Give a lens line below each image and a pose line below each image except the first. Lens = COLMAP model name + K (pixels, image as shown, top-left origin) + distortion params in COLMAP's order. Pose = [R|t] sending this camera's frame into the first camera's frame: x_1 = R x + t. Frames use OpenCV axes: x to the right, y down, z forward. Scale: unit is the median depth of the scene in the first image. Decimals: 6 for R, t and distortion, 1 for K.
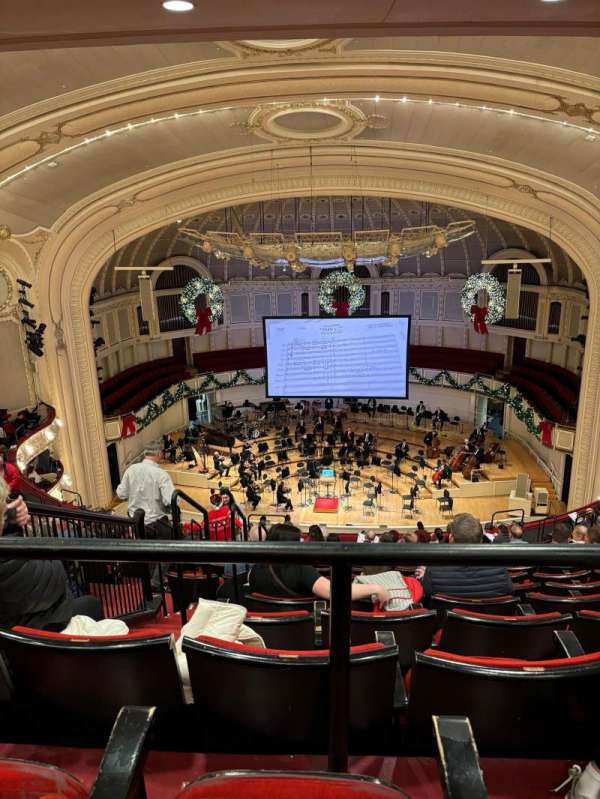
lens RADIAL K [[604.5, 0, 304.1], [0, 604.5, 403.8], [0, 0, 1]] dist [0.041076, -0.013578]
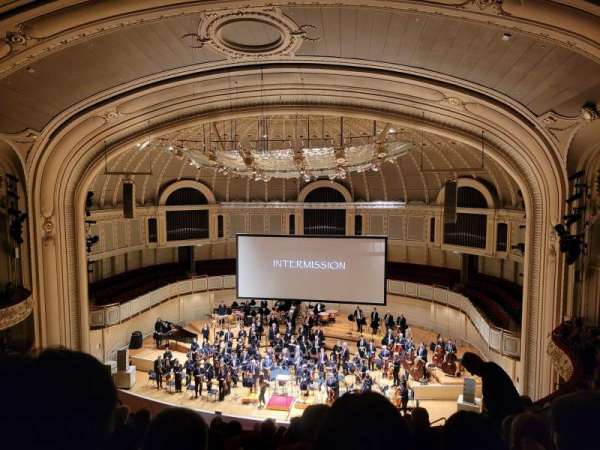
lens RADIAL K [[453.9, 0, 295.0], [0, 453.9, 226.6], [0, 0, 1]] dist [0.041076, -0.013578]
pose [[0.996616, 0.032058, -0.075694, 0.085316], [-0.046812, 0.978262, -0.202020, 0.025812], [0.067572, 0.204880, 0.976452, 0.132427]]
